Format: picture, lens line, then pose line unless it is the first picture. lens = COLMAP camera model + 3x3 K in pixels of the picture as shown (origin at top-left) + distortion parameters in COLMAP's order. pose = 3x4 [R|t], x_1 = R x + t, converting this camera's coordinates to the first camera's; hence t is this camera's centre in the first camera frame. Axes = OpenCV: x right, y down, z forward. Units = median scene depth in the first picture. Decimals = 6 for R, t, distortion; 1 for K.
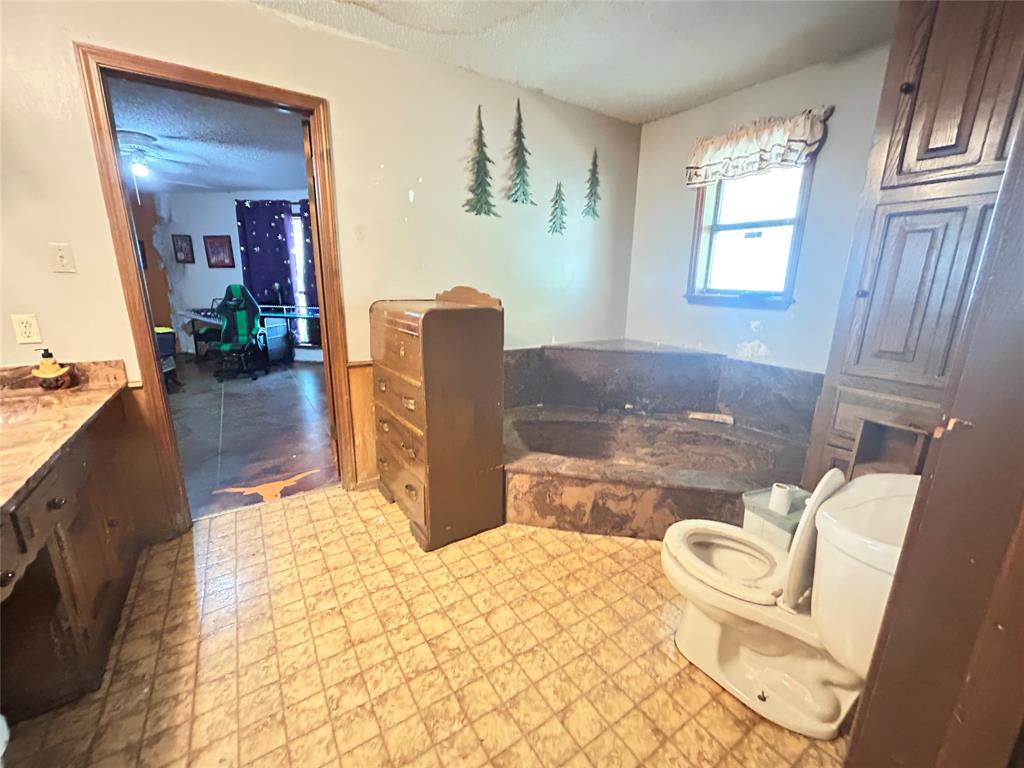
lens RADIAL K [[415.7, 0, 512.0], [0, 415.7, 384.0], [0, 0, 1]] dist [0.000165, 0.000023]
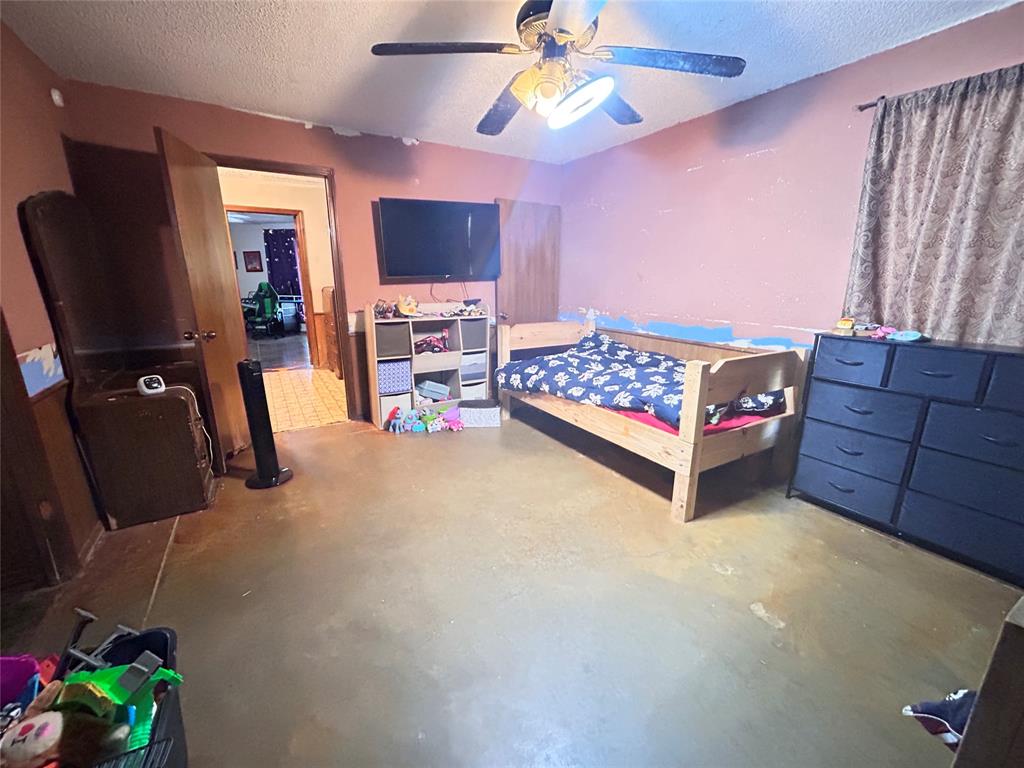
lens RADIAL K [[415.7, 0, 512.0], [0, 415.7, 384.0], [0, 0, 1]] dist [0.000165, 0.000023]
pose [[0.999399, 0.000083, -0.034653, 0.352903], [0.000150, 0.999977, 0.006713, 0.144252], [0.034653, -0.006714, 0.999377, -0.580482]]
